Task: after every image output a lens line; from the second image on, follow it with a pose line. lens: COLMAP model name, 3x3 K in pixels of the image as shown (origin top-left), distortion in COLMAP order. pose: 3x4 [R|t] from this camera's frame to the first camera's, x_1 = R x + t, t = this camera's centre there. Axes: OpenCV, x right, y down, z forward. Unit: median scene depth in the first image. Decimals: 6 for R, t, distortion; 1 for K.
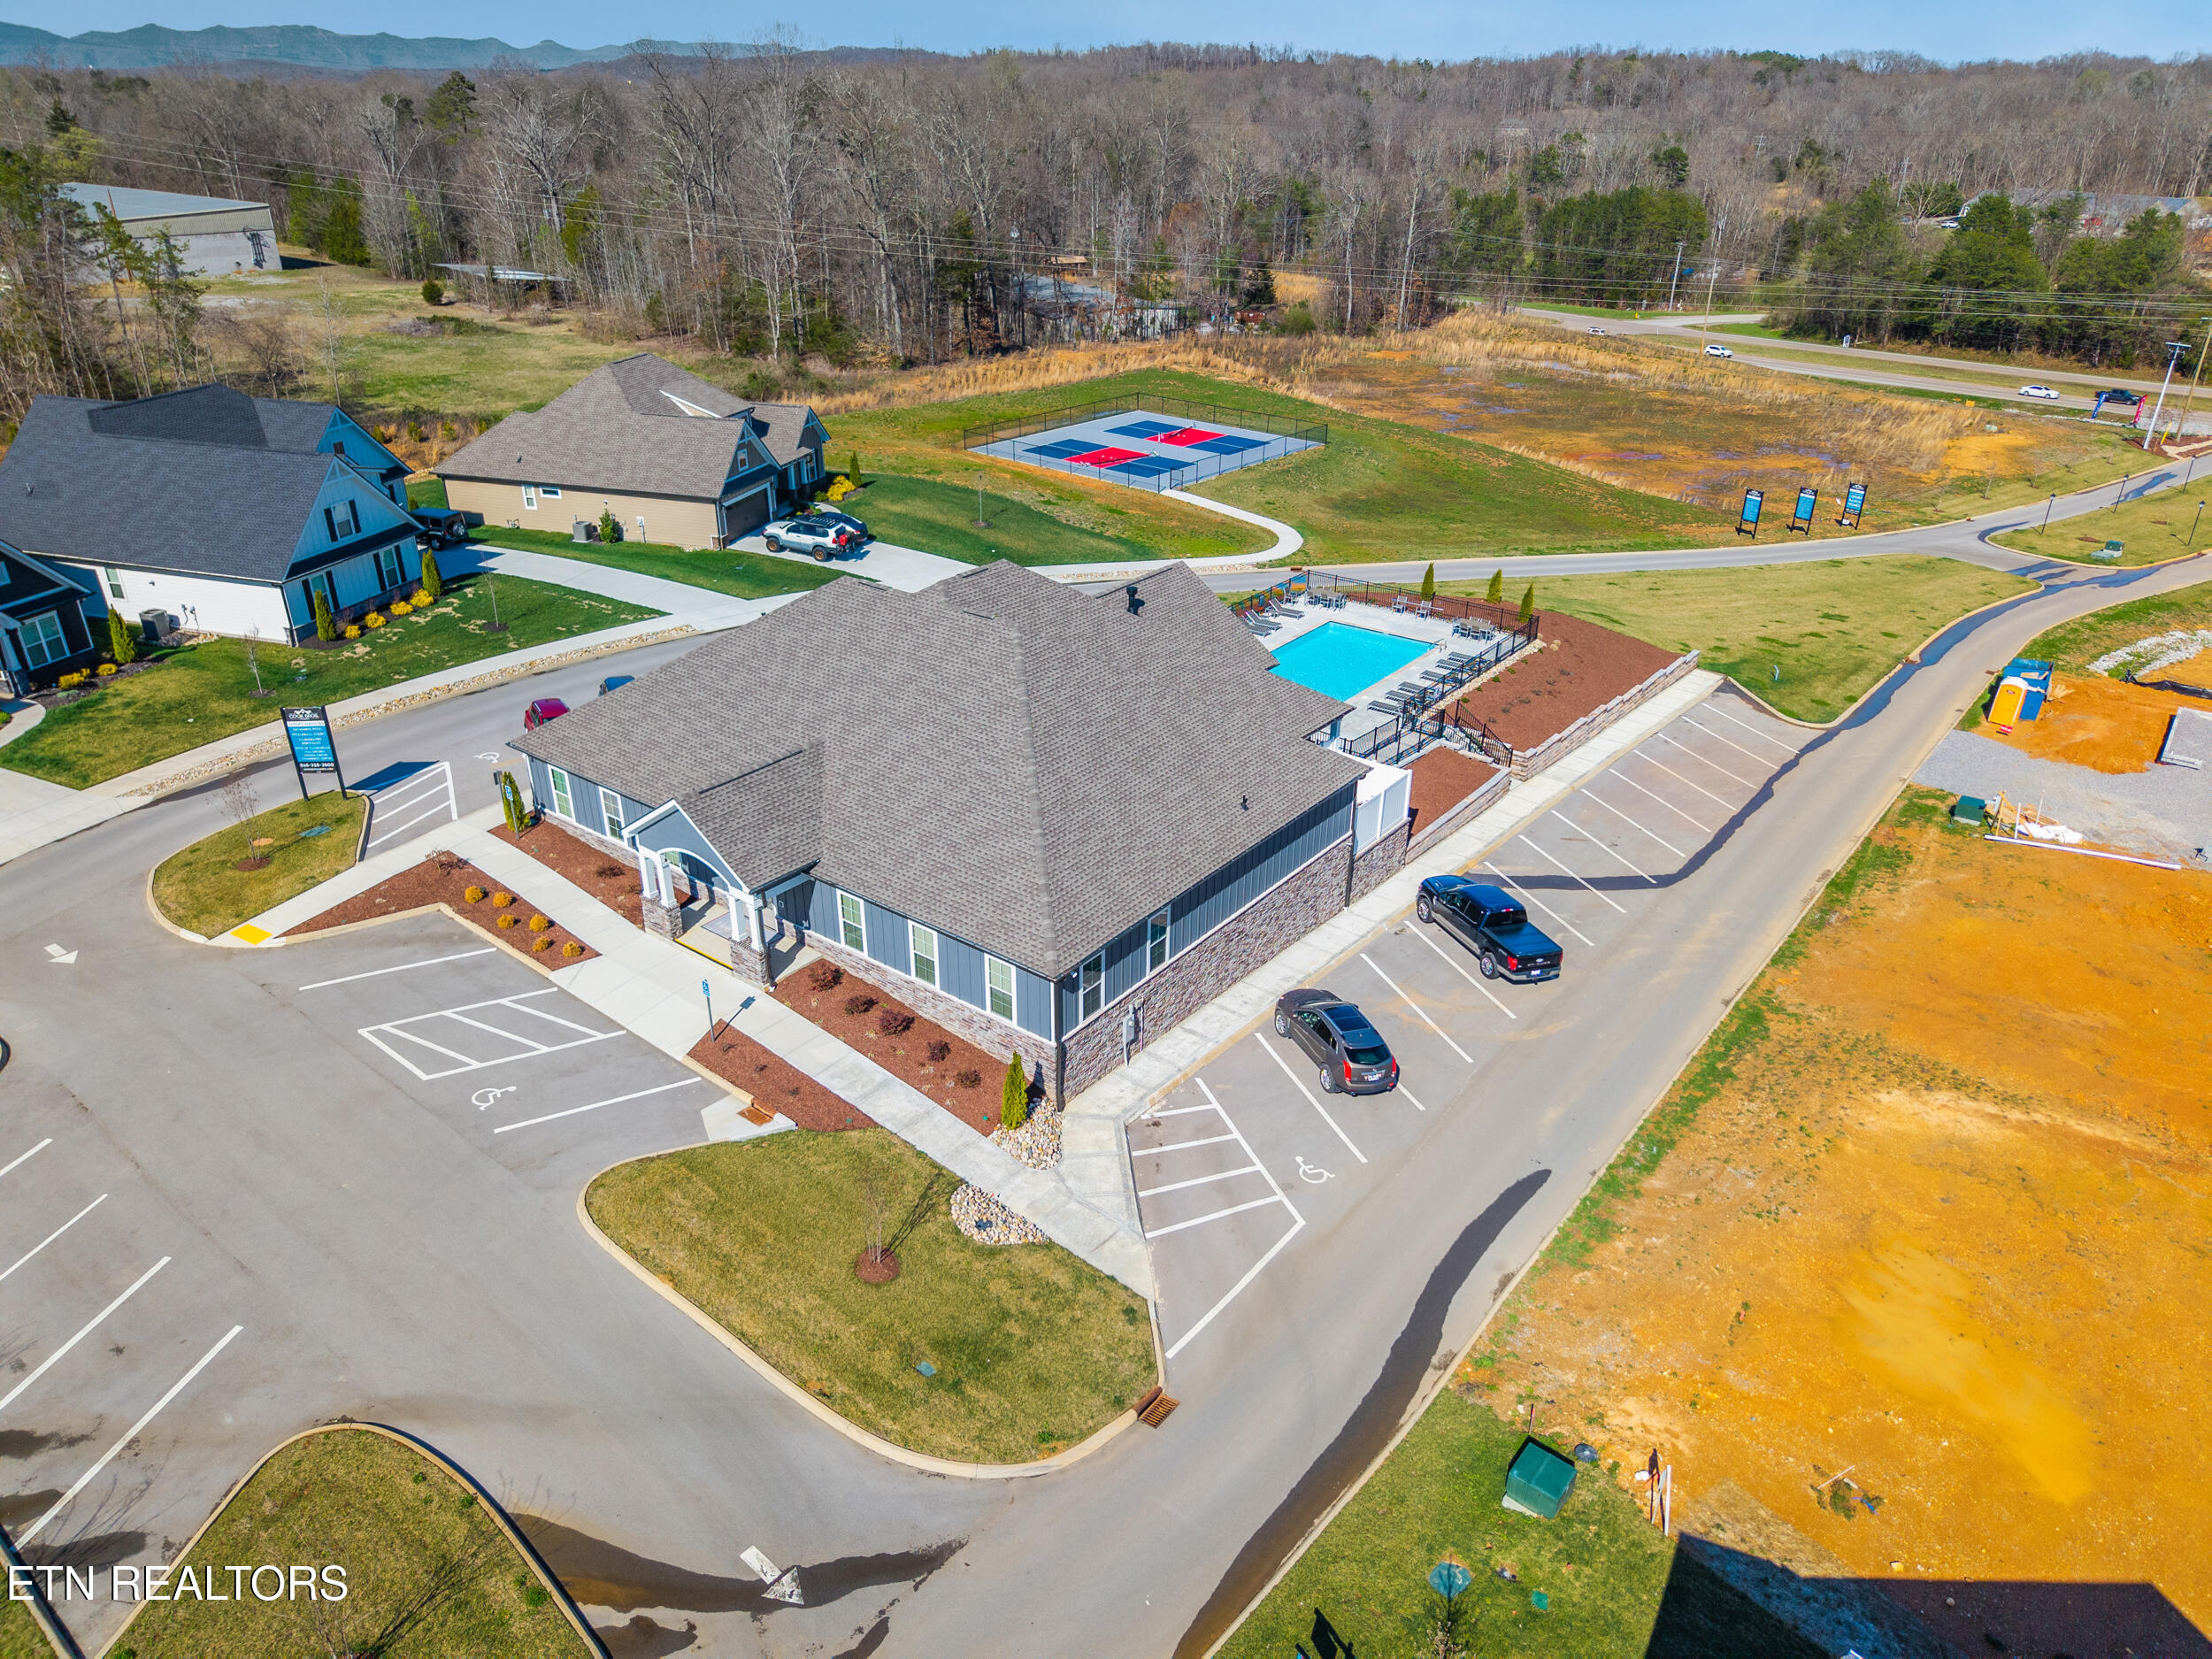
lens RADIAL K [[1484.6, 0, 1110.7], [0, 1484.6, 825.4], [0, 0, 1]] dist [0.024023, -0.019133]
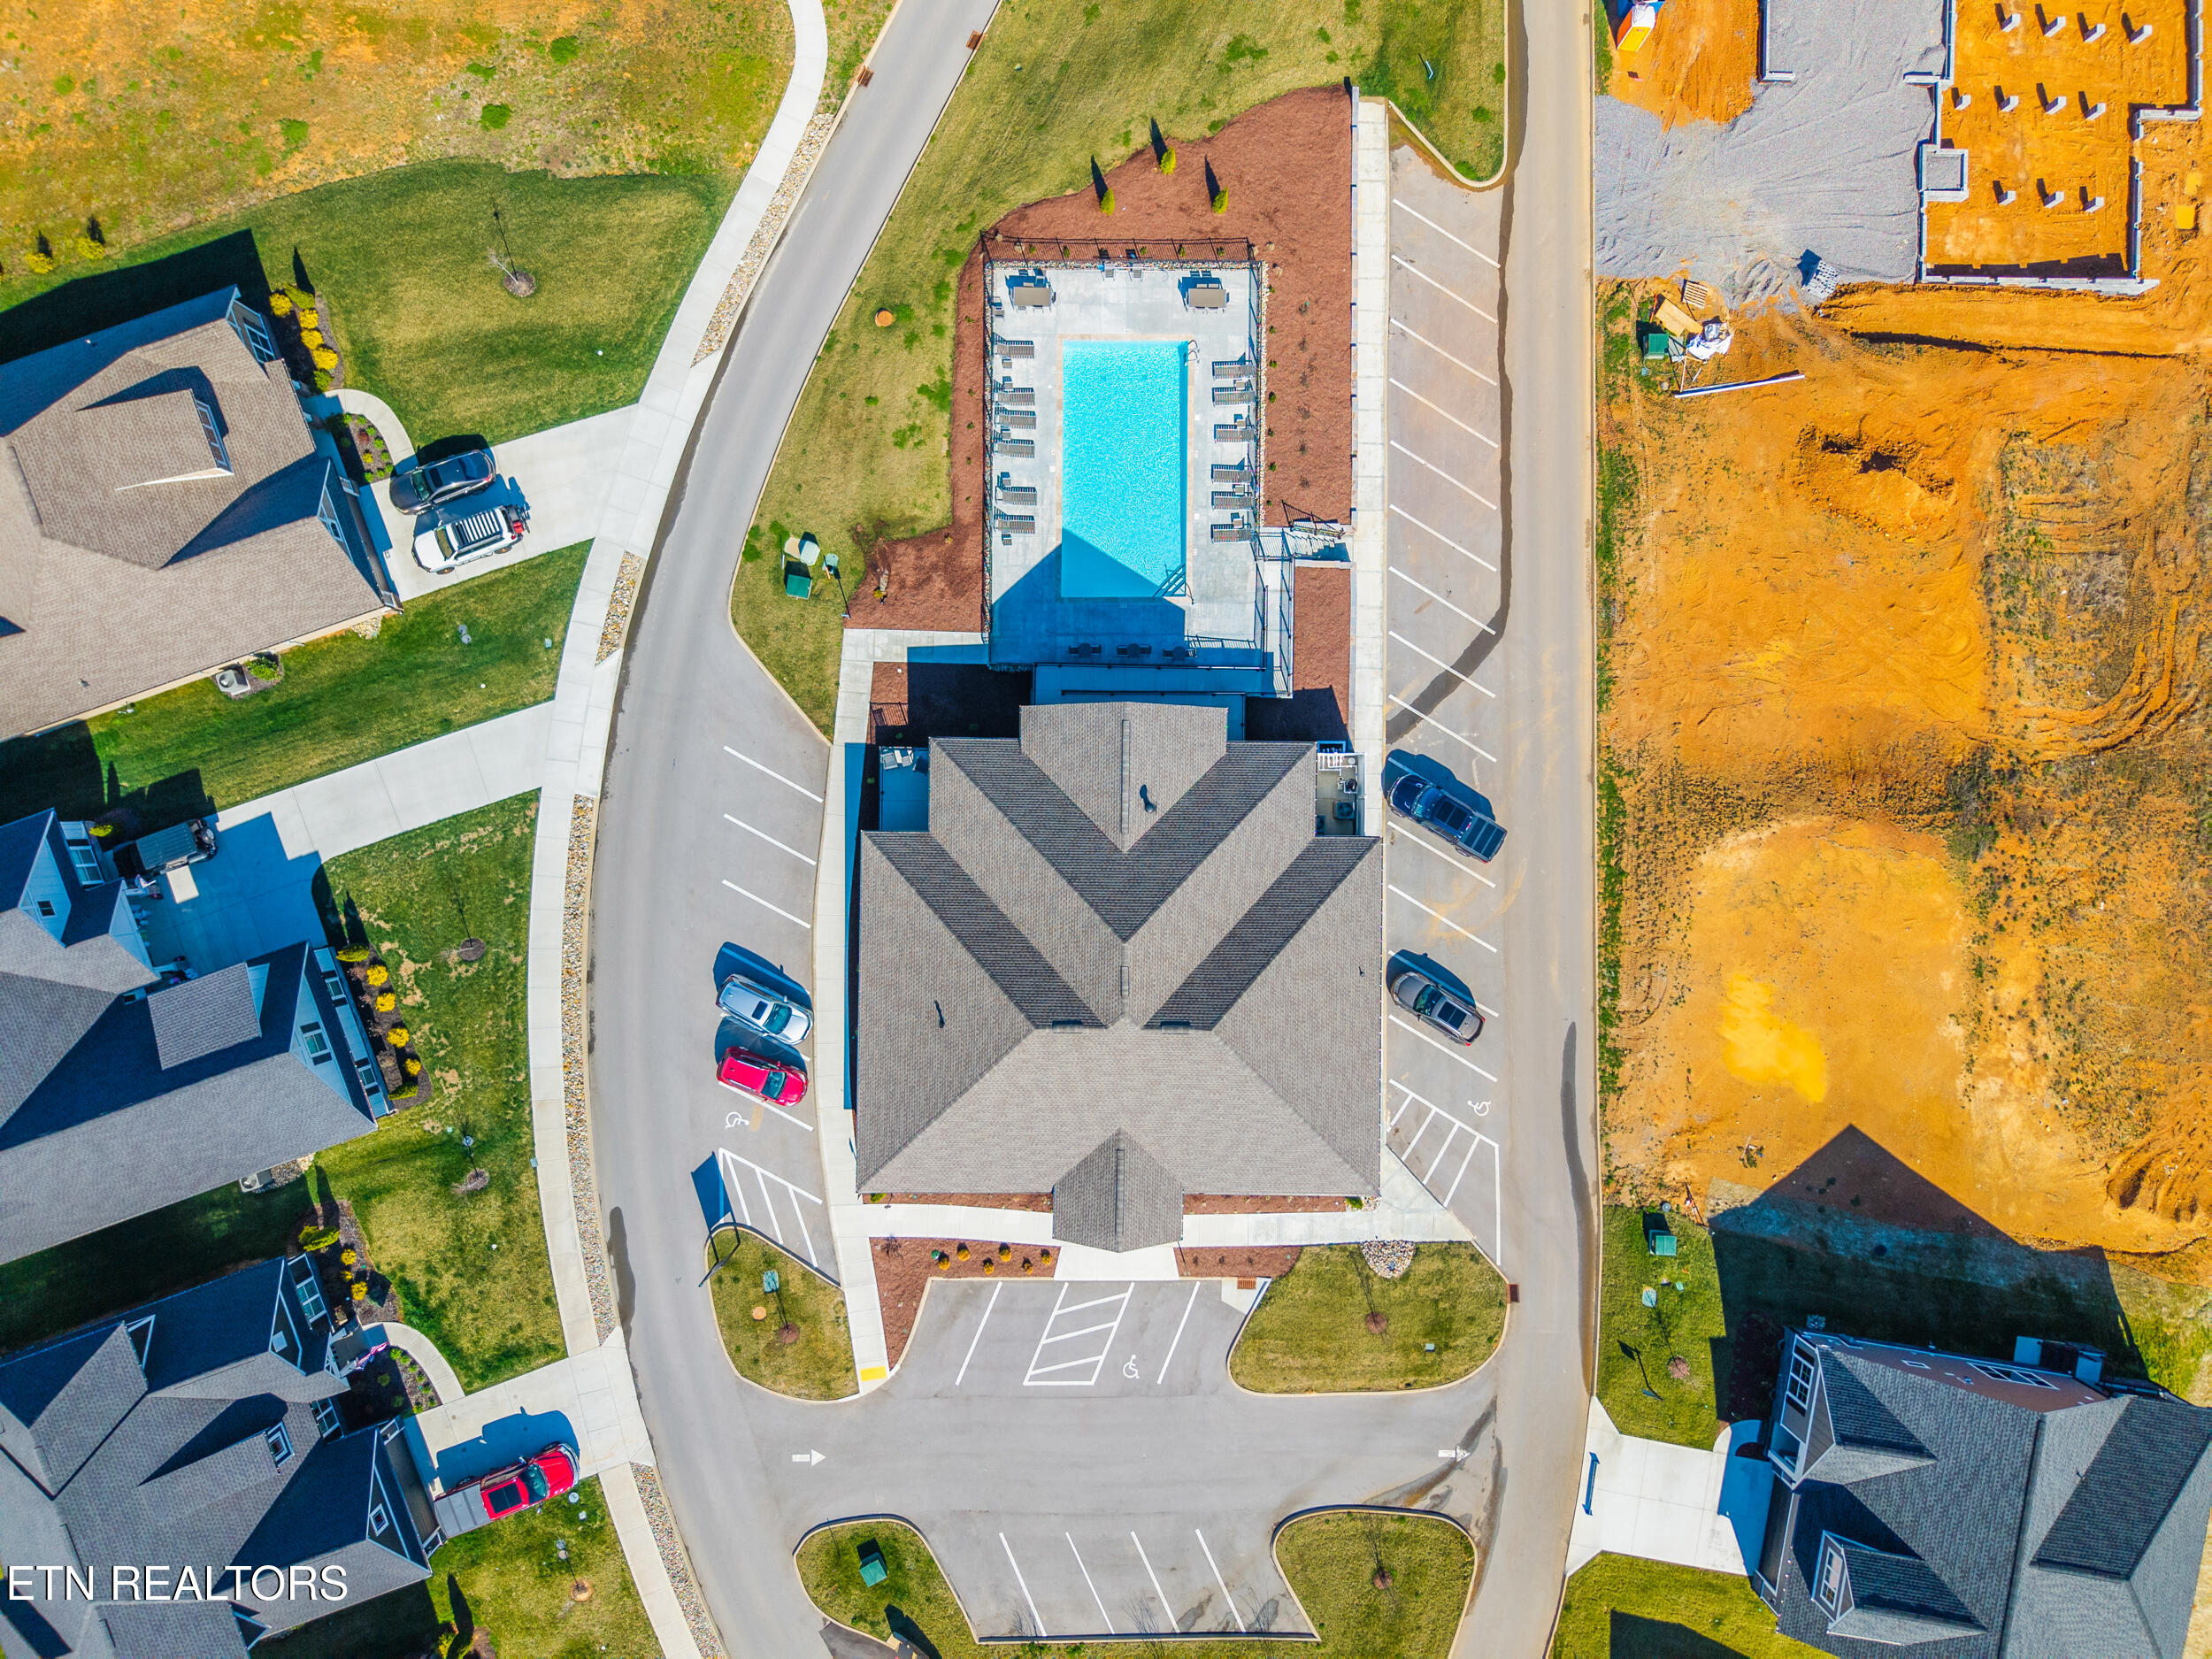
lens RADIAL K [[1484.6, 0, 1110.7], [0, 1484.6, 825.4], [0, 0, 1]] dist [0.024023, -0.019133]
pose [[0.798777, -0.601588, 0.006853, -0.028596], [0.251438, 0.344159, 0.904618, -1.269282], [-0.546565, -0.720866, 0.426168, 0.513716]]
